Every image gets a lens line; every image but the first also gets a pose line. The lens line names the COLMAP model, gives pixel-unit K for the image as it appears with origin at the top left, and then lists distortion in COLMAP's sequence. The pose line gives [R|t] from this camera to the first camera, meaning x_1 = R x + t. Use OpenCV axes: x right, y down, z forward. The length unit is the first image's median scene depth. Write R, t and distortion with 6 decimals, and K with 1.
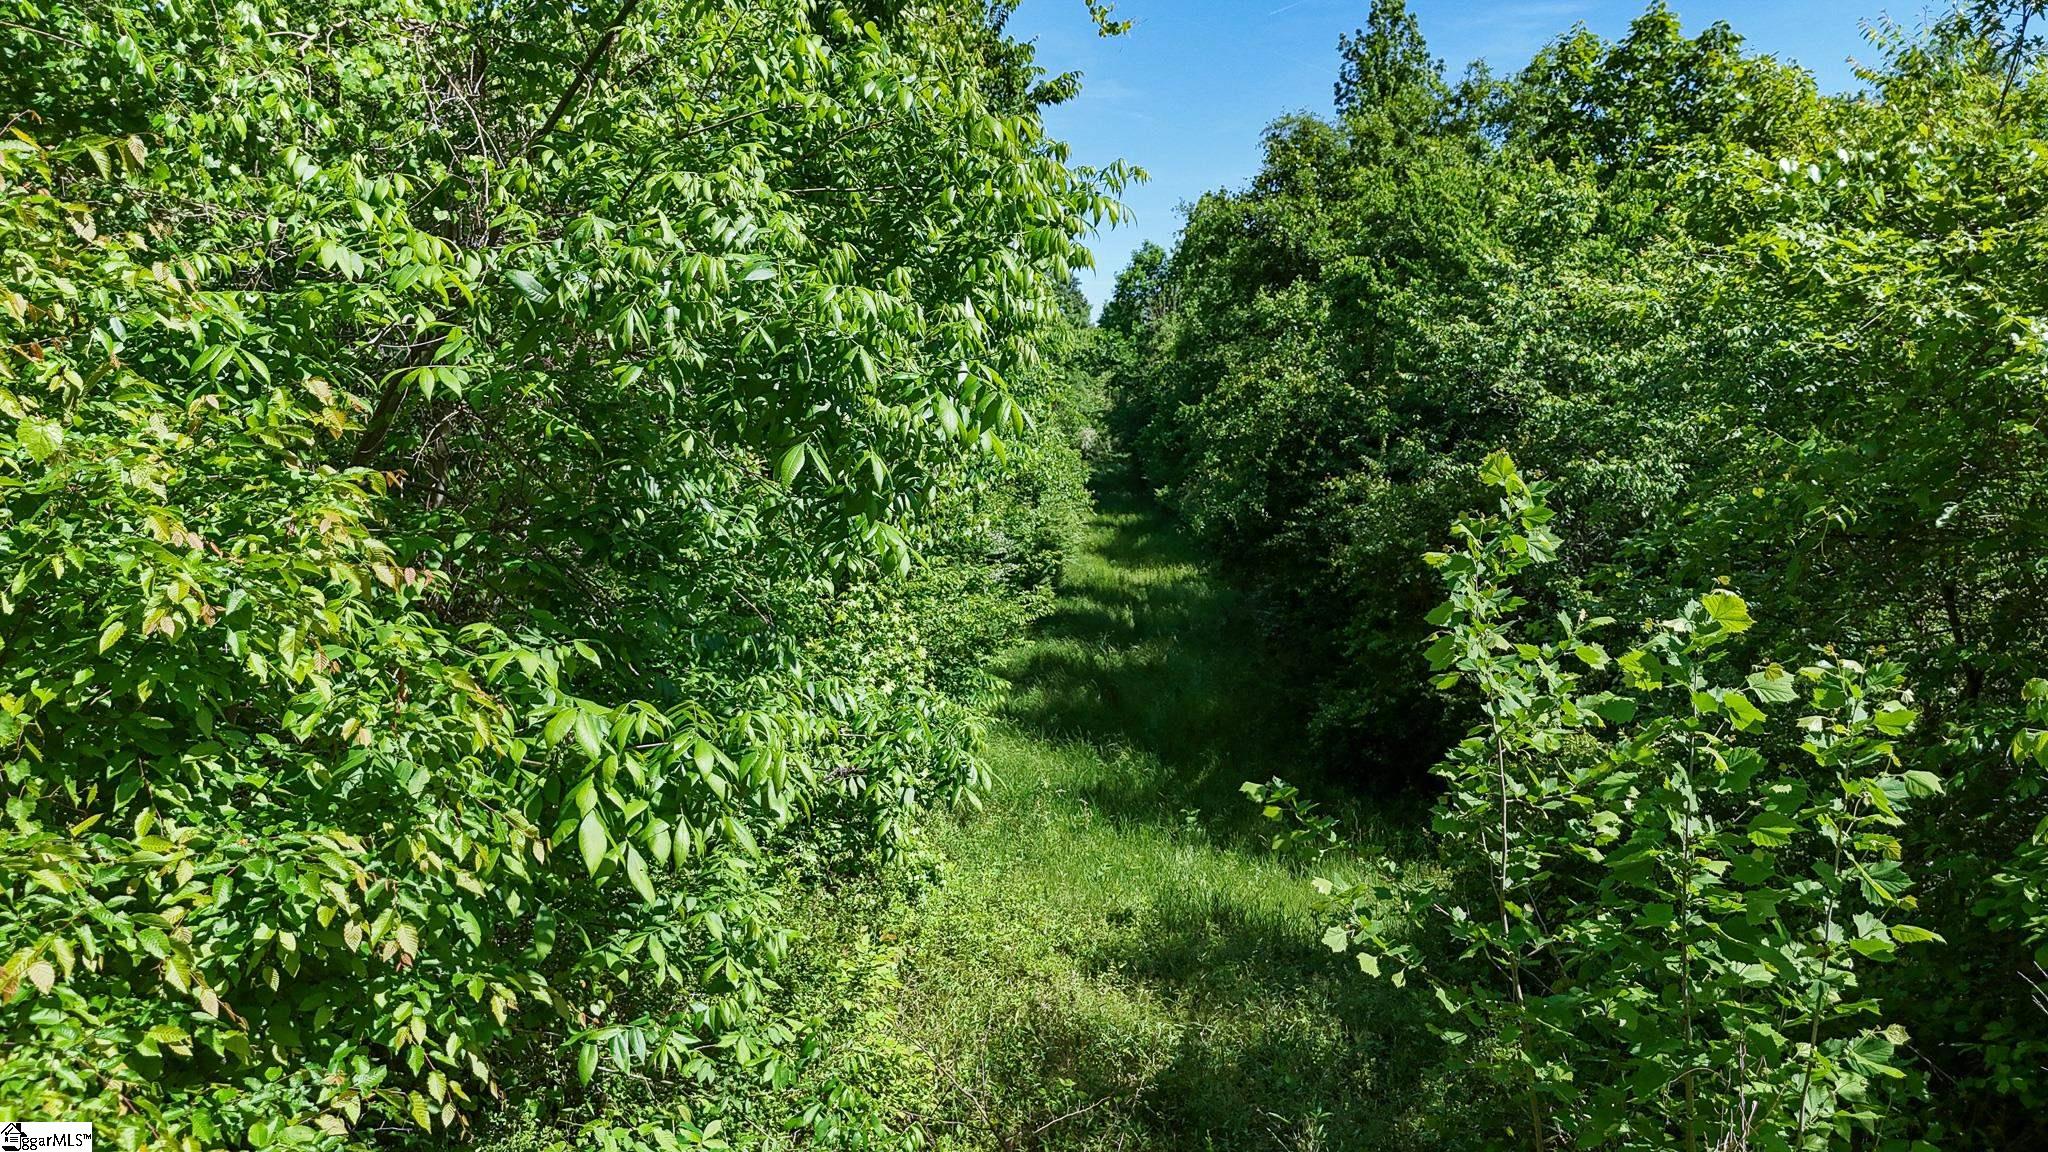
lens RADIAL K [[1499.4, 0, 1024.0], [0, 1499.4, 576.0], [0, 0, 1]] dist [0.080150, -0.084527]
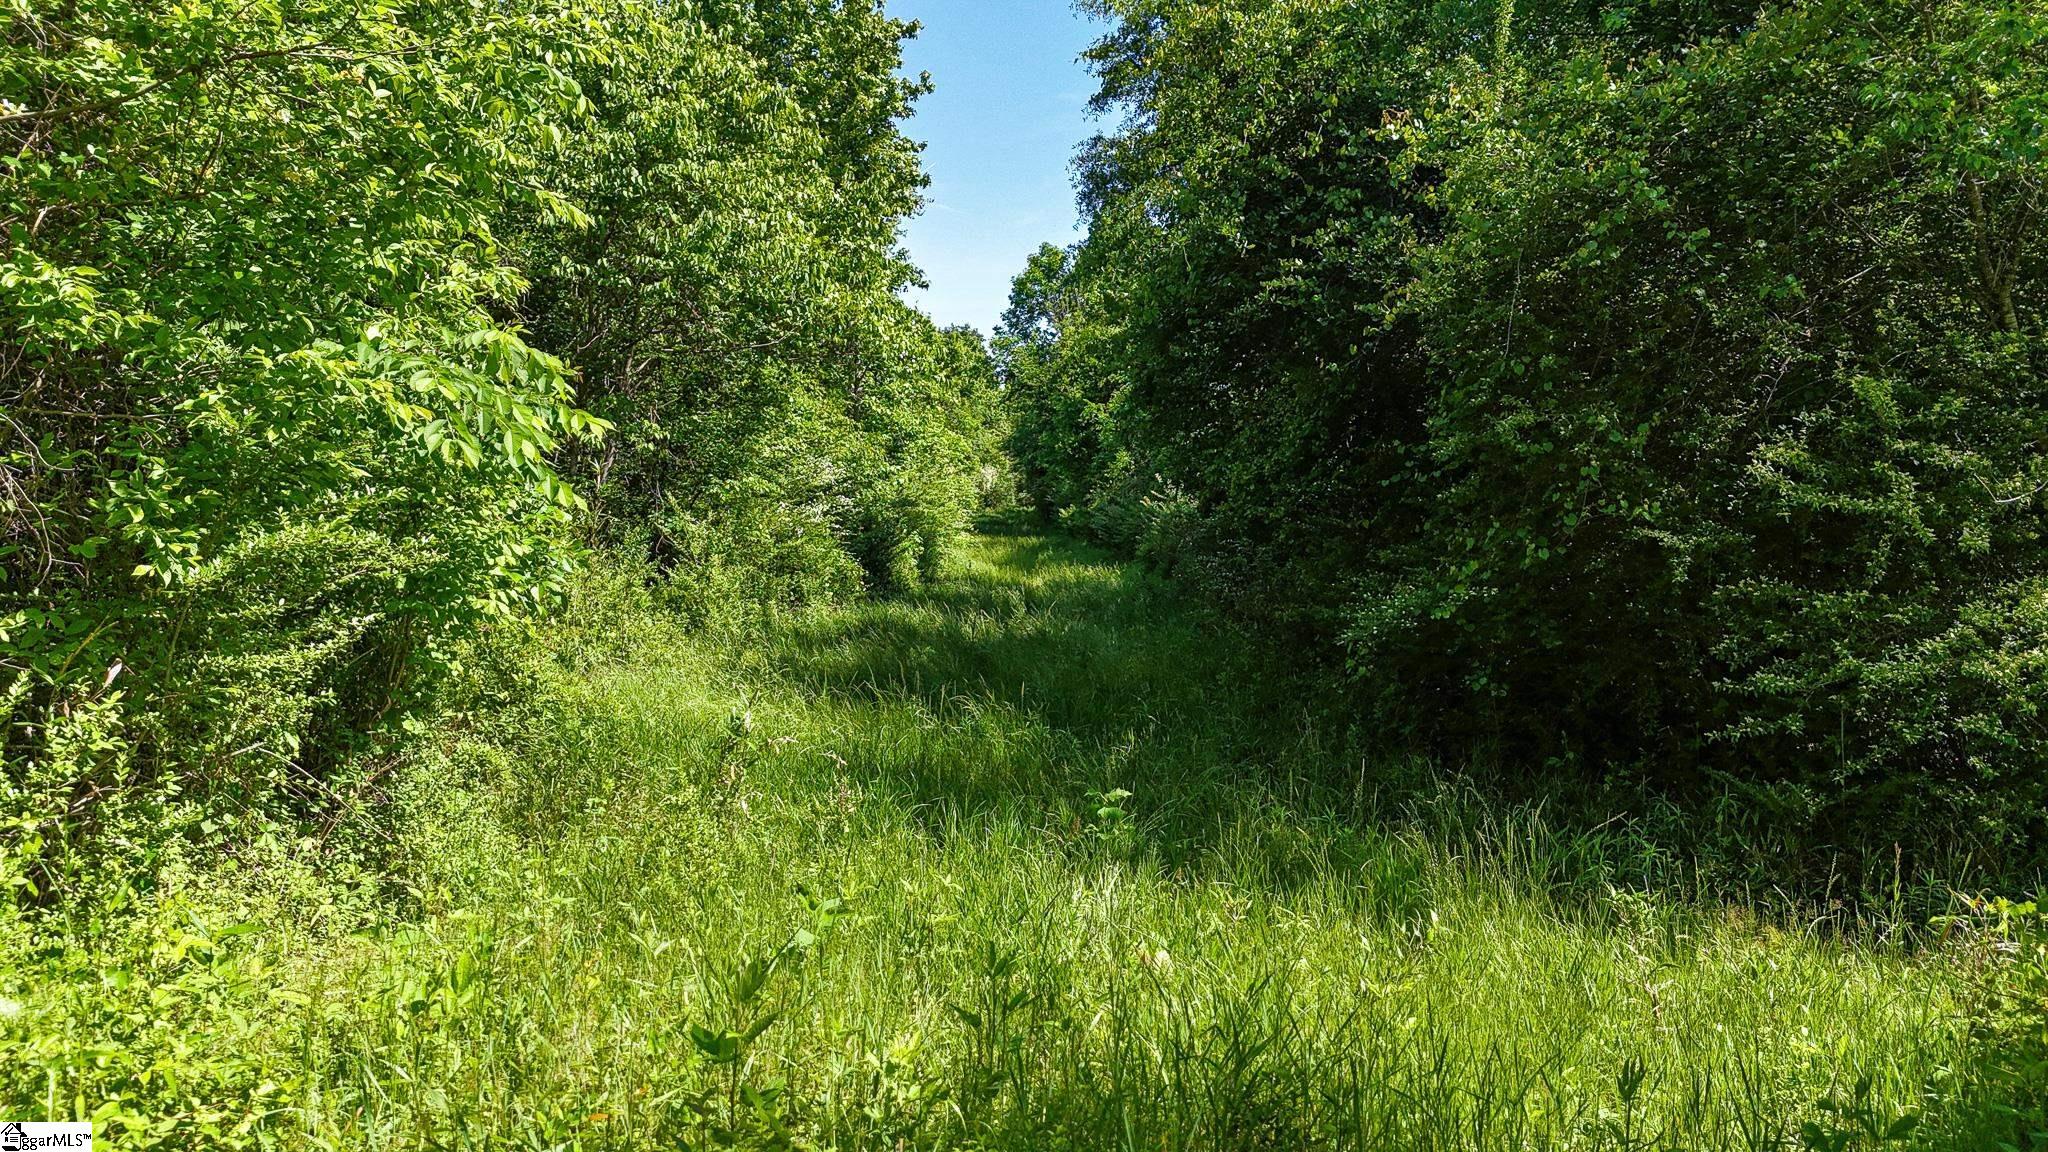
lens RADIAL K [[1499.4, 0, 1024.0], [0, 1499.4, 576.0], [0, 0, 1]] dist [0.080150, -0.084527]
pose [[0.998121, -0.014021, 0.059652, 0.044401], [0.017228, 0.998414, -0.053593, 0.083789], [-0.058806, 0.054520, 0.996780, 0.410382]]
